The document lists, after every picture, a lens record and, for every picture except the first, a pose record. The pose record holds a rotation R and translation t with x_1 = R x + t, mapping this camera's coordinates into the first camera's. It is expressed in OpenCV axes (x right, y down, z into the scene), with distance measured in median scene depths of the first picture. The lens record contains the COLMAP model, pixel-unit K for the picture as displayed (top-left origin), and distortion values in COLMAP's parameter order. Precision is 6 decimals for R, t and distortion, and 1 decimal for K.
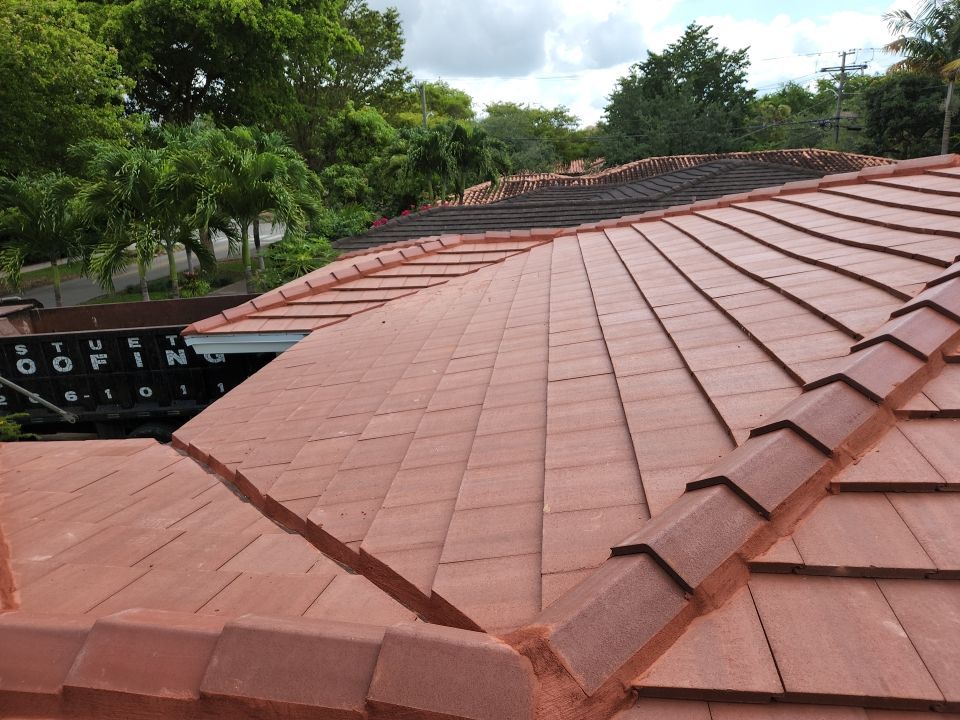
lens RADIAL K [[666.4, 0, 465.7], [0, 666.4, 377.1], [0, 0, 1]] dist [0.080401, -0.065396]
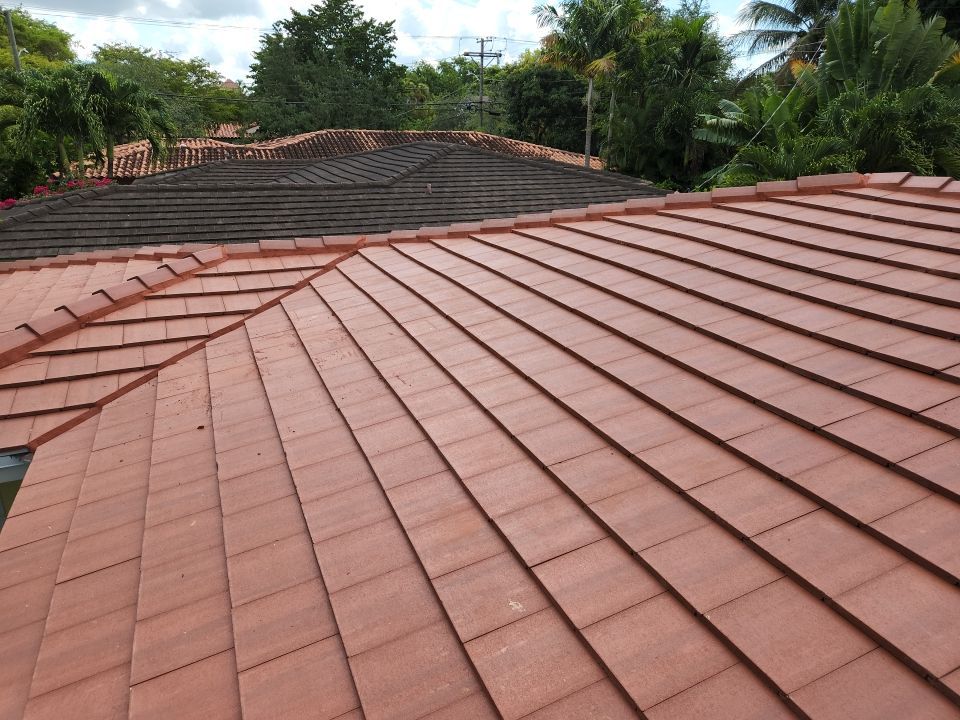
lens RADIAL K [[666.4, 0, 465.7], [0, 666.4, 377.1], [0, 0, 1]] dist [0.080401, -0.065396]
pose [[0.866255, -0.125585, 0.483560, -0.048034], [0.102701, 0.991982, 0.073647, -0.034531], [-0.488932, -0.014136, 0.872207, 0.088437]]
